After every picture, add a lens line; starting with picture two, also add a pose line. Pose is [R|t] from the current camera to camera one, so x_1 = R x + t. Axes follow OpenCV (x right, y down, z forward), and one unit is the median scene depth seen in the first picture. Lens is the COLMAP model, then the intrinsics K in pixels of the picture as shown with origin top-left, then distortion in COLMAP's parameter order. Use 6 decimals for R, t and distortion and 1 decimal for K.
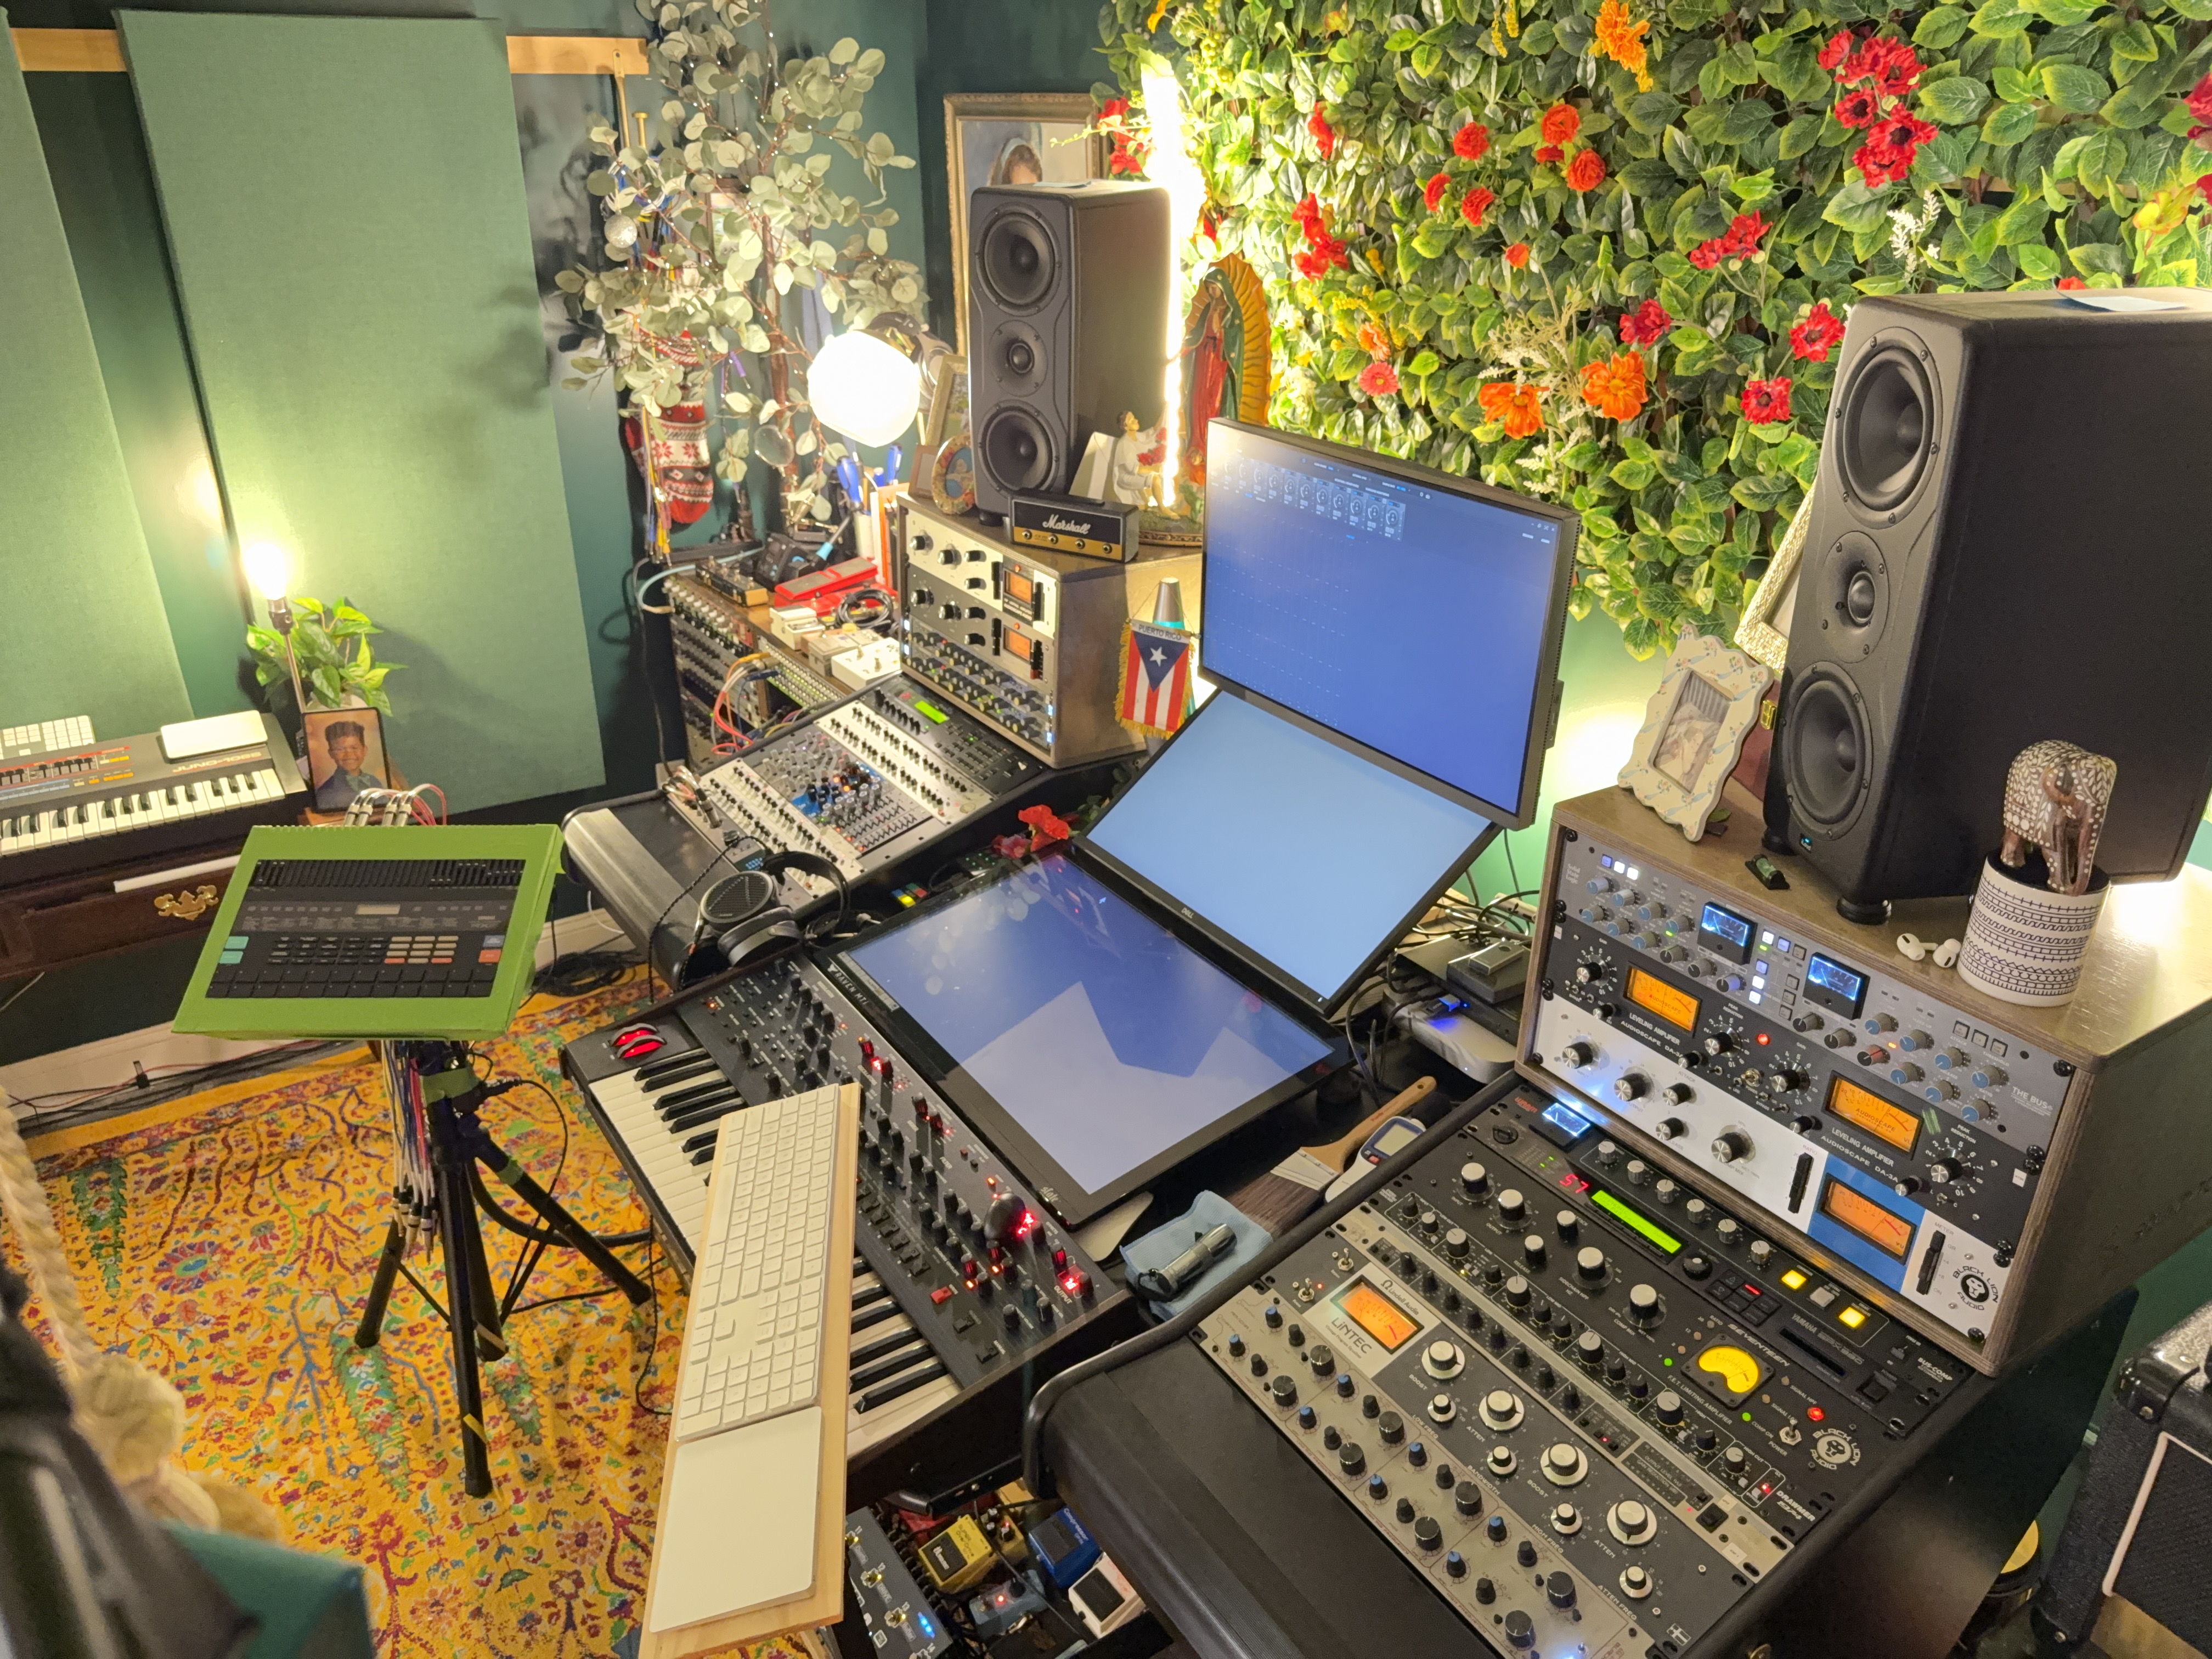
lens RADIAL K [[1550.1, 0, 1108.0], [0, 1550.1, 841.8], [0, 0, 1]] dist [0.132080, -0.231690]
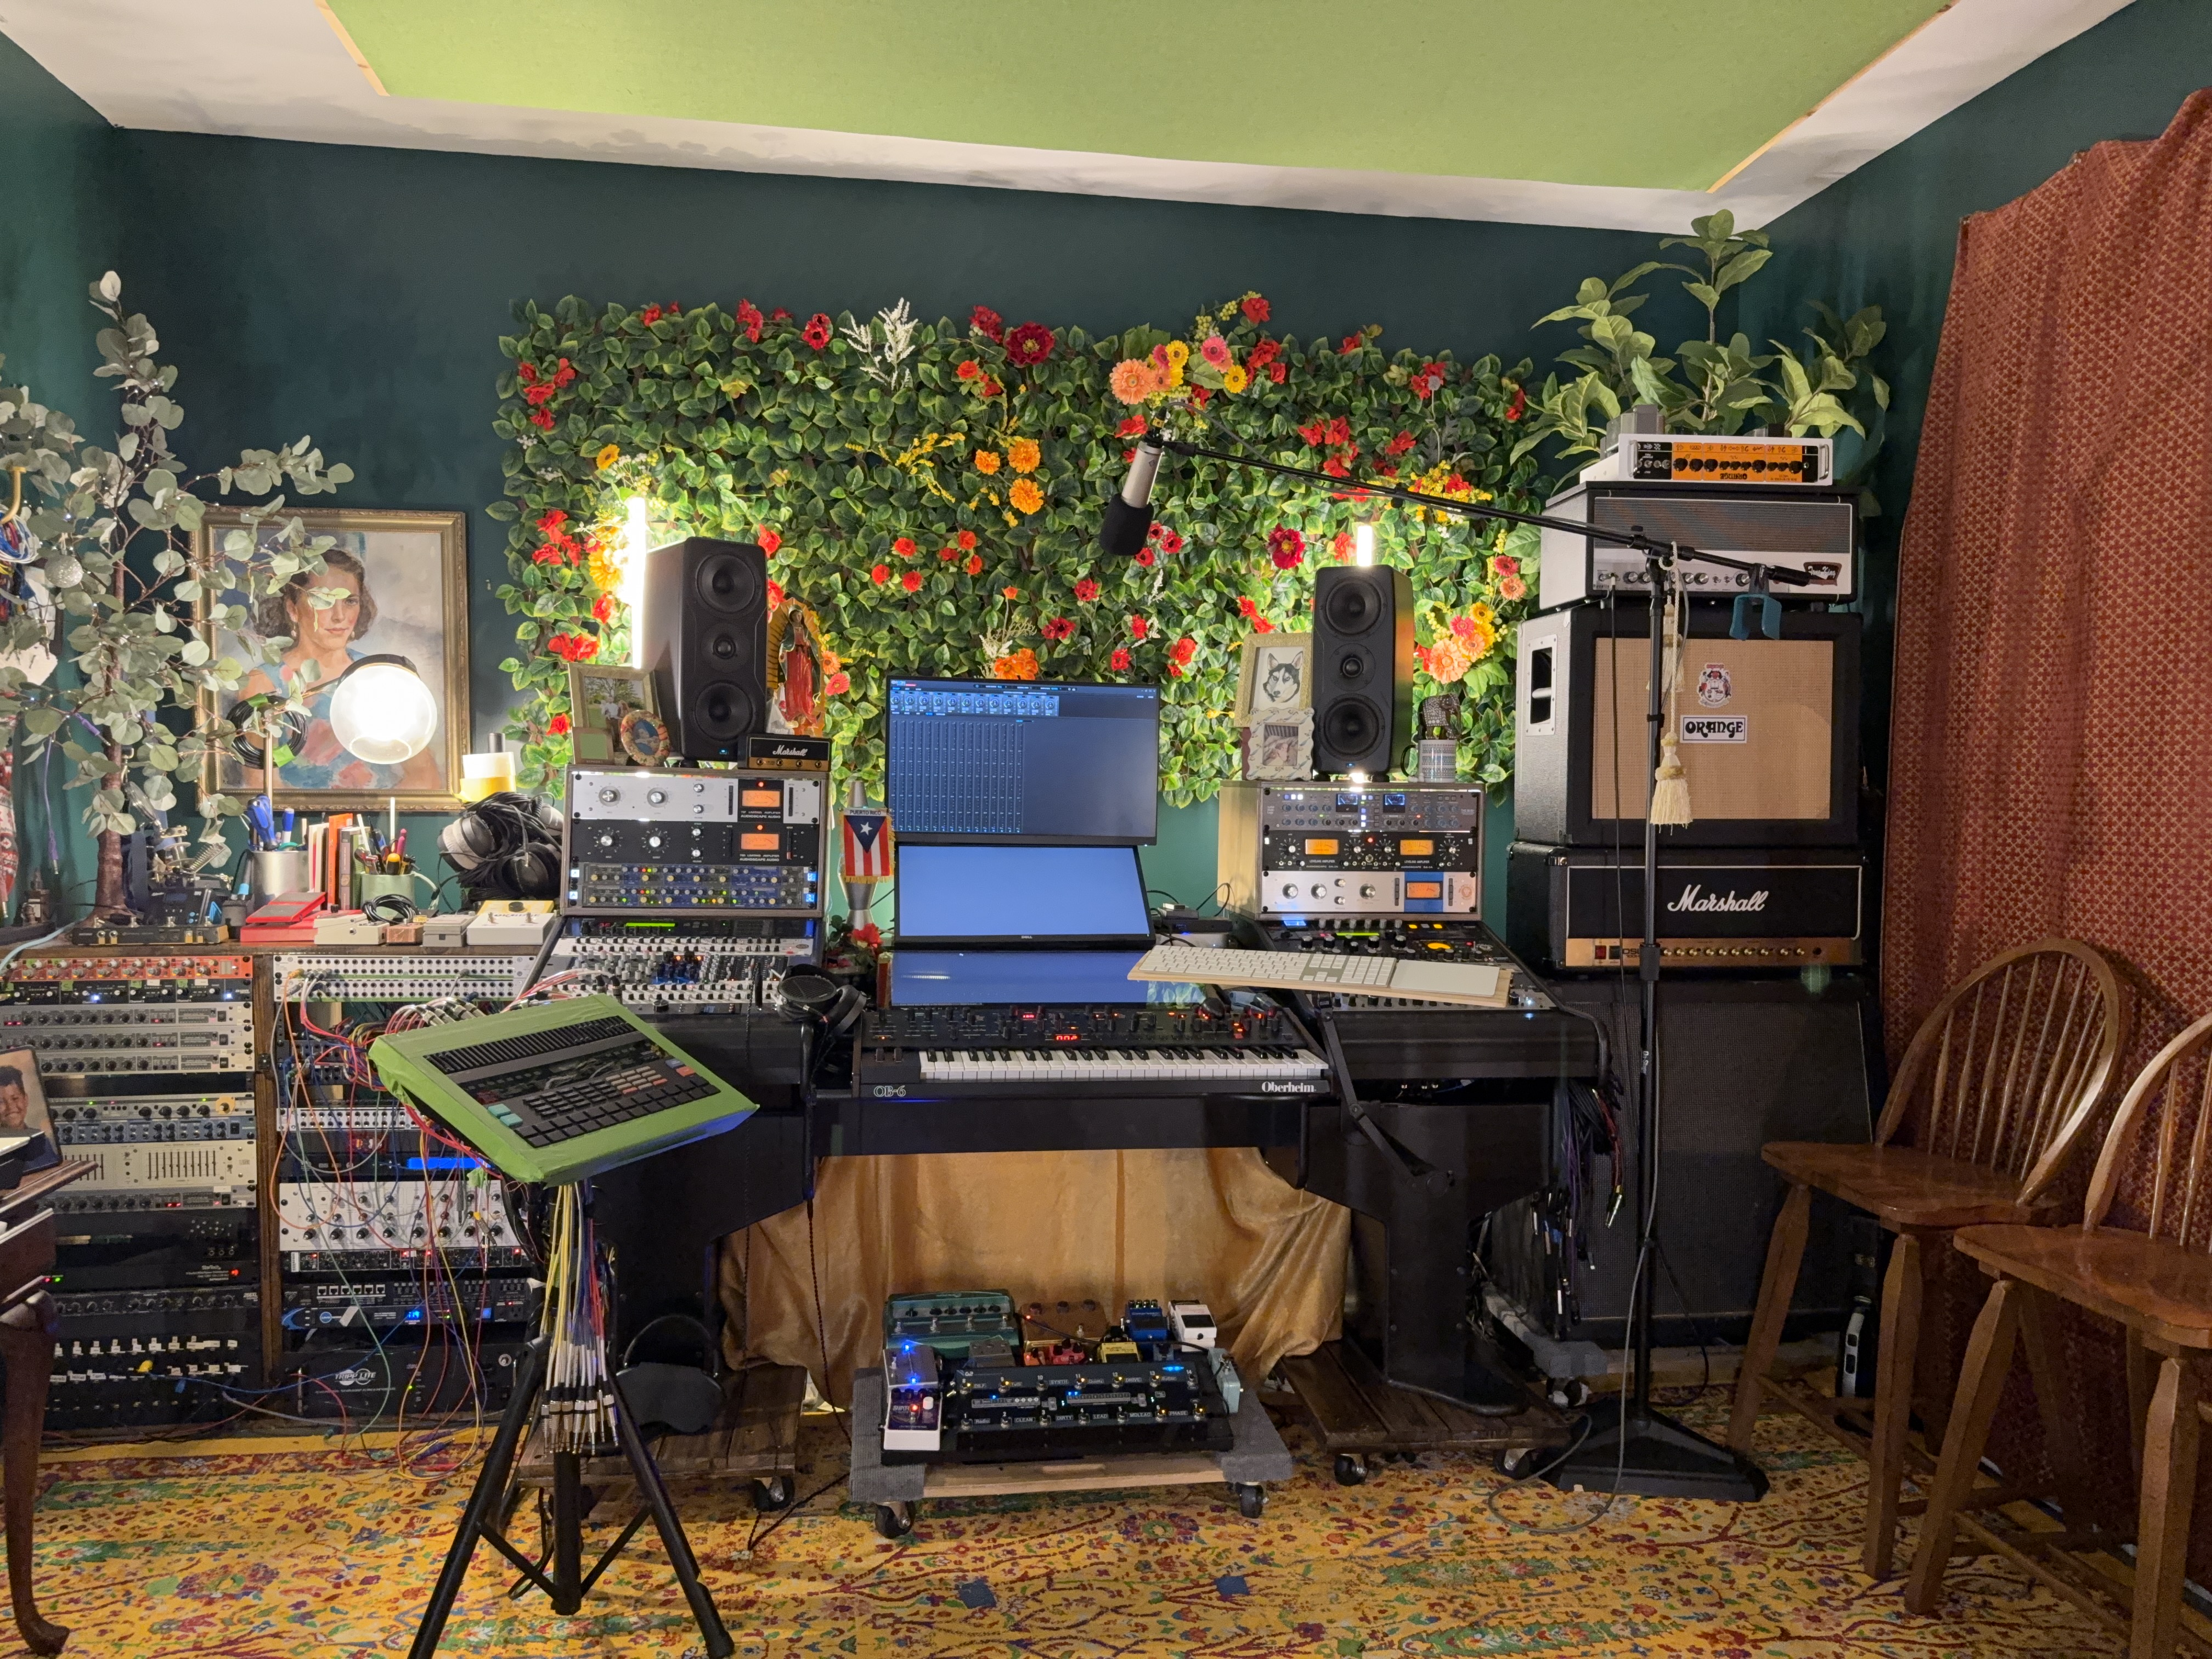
lens RADIAL K [[1550.1, 0, 1108.0], [0, 1550.1, 841.8], [0, 0, 1]] dist [0.132080, -0.231690]
pose [[0.420311, -0.045177, 0.906255, -1.232633], [0.385197, 0.913182, -0.133128, 0.181915], [-0.821561, 0.405041, 0.401222, 0.213406]]
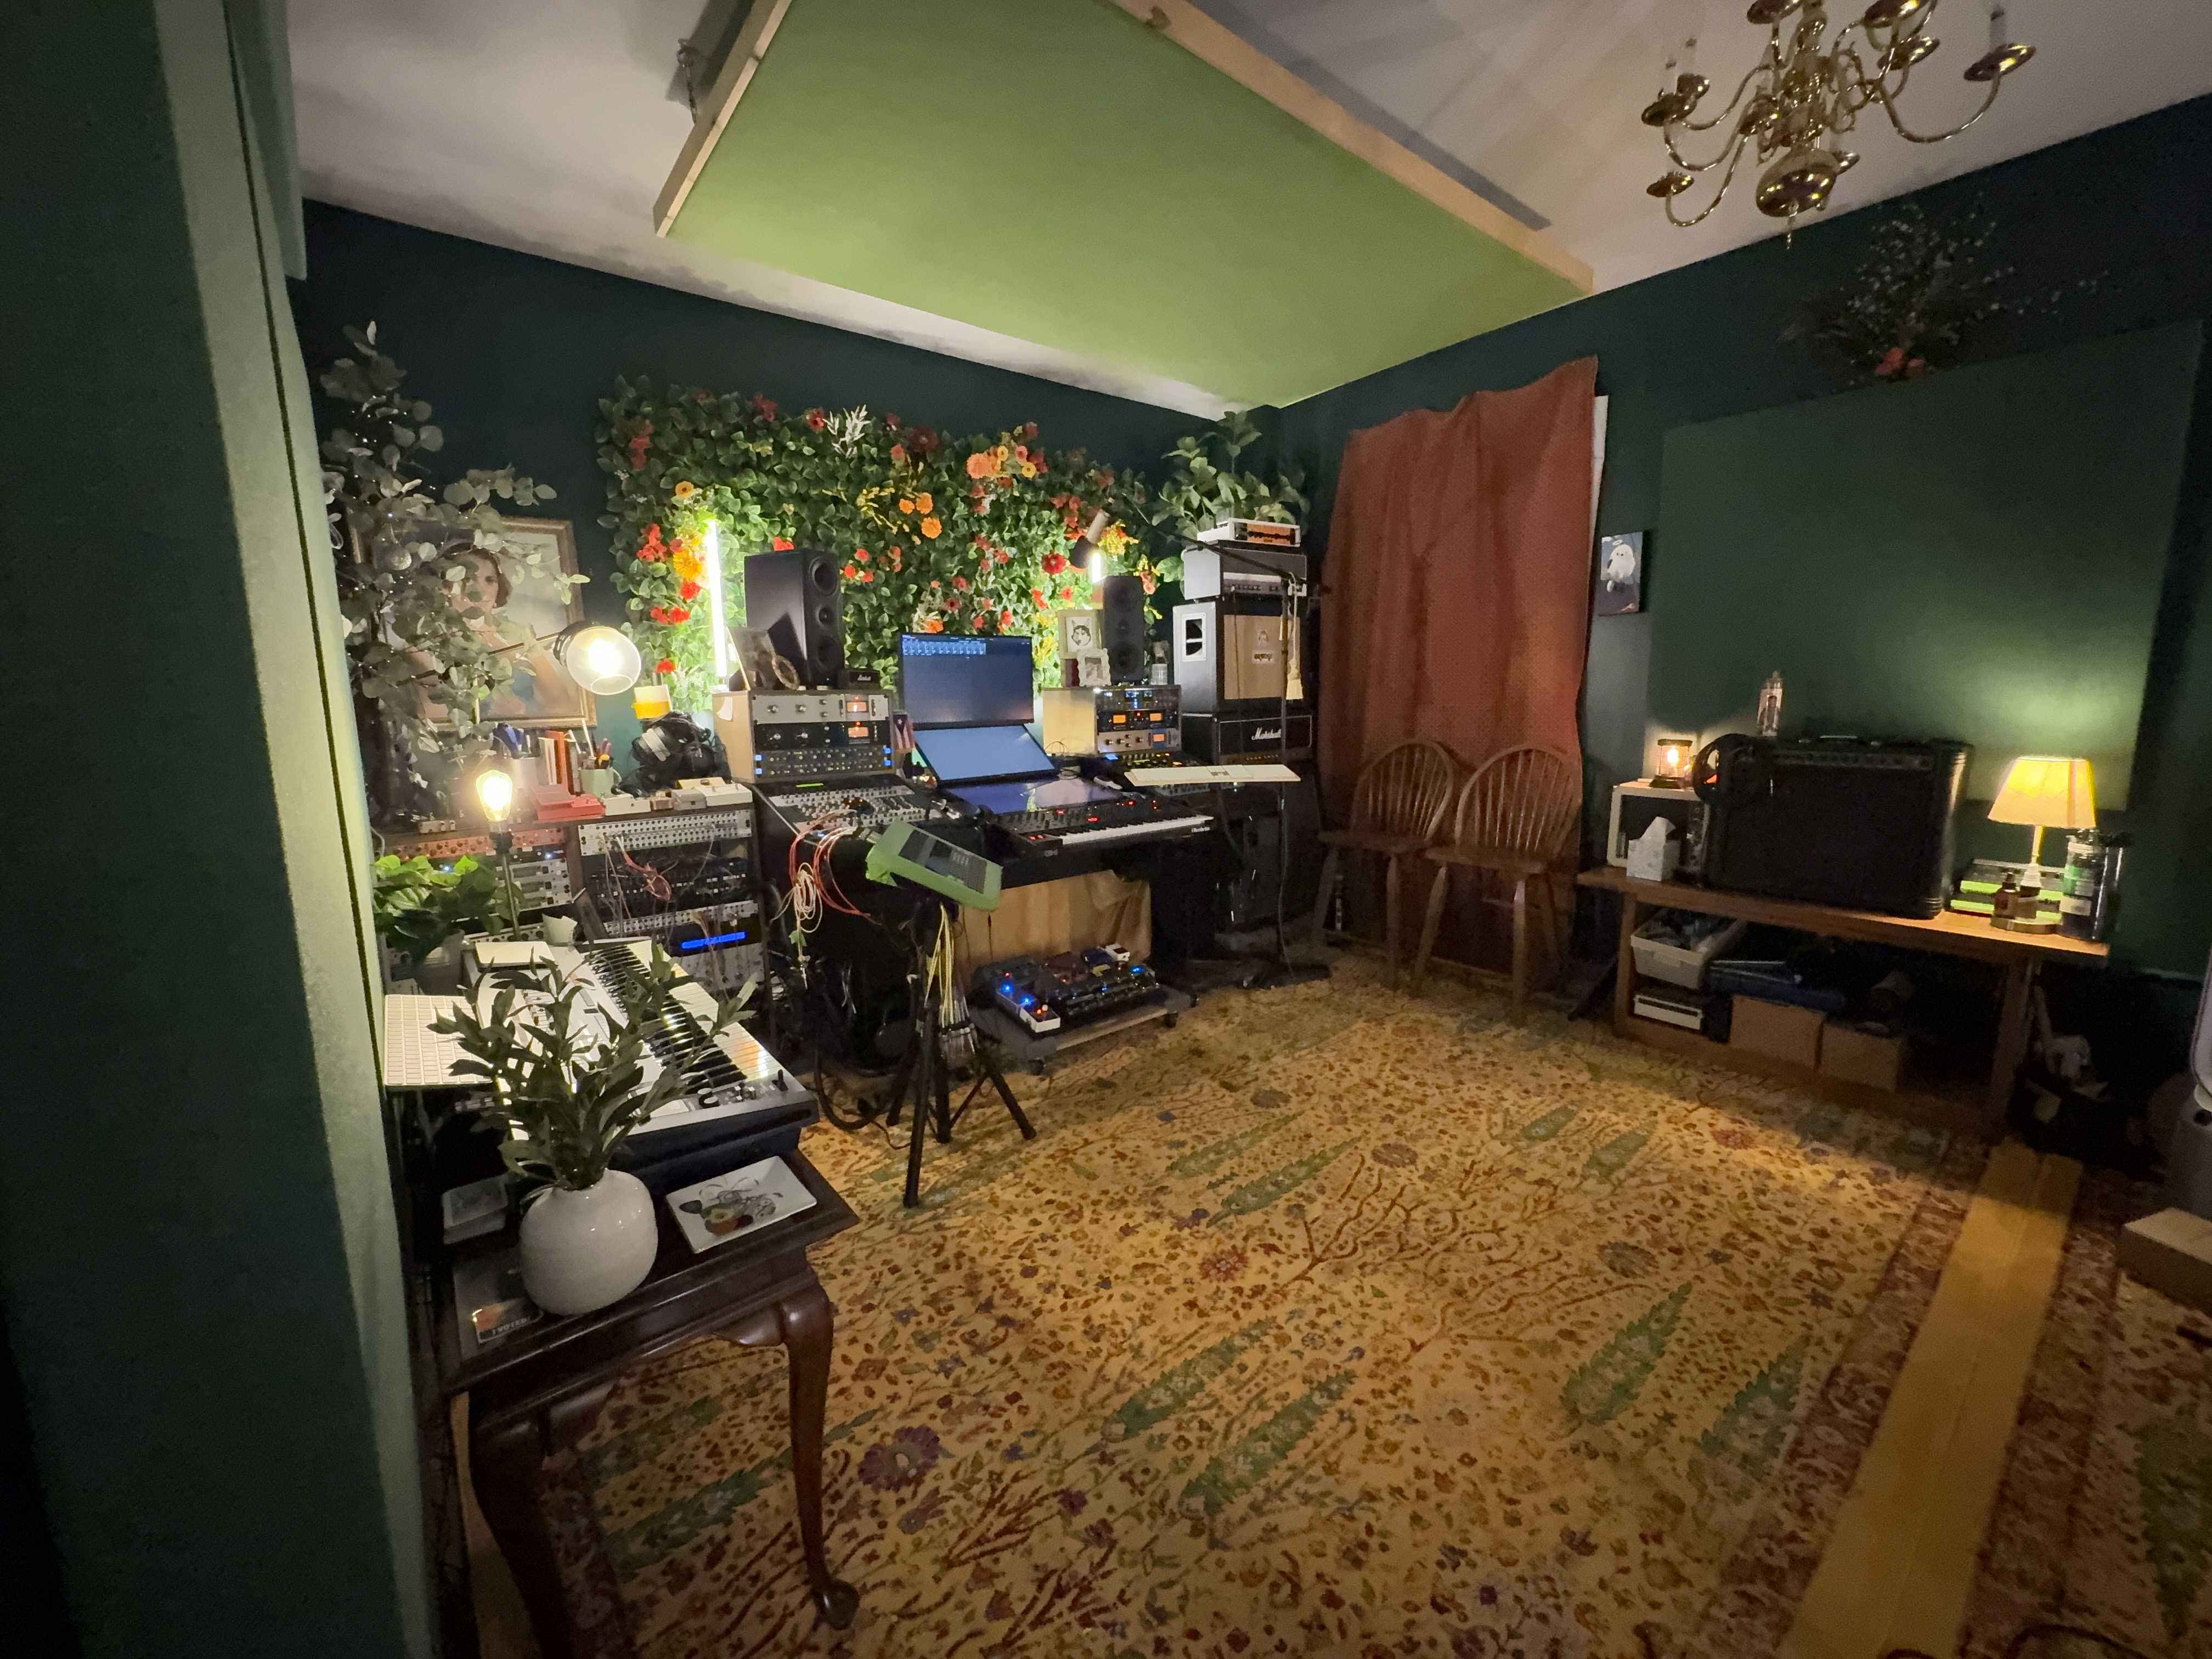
lens RADIAL K [[882.4, 0, 1106.8], [0, 882.4, 829.3], [0, 0, 1]] dist [0.000629, -0.000242]
pose [[-0.103972, -0.171570, 0.979670, -1.496878], [0.447858, 0.871416, 0.200142, -0.103798], [-0.888039, 0.459563, -0.013764, 0.798003]]
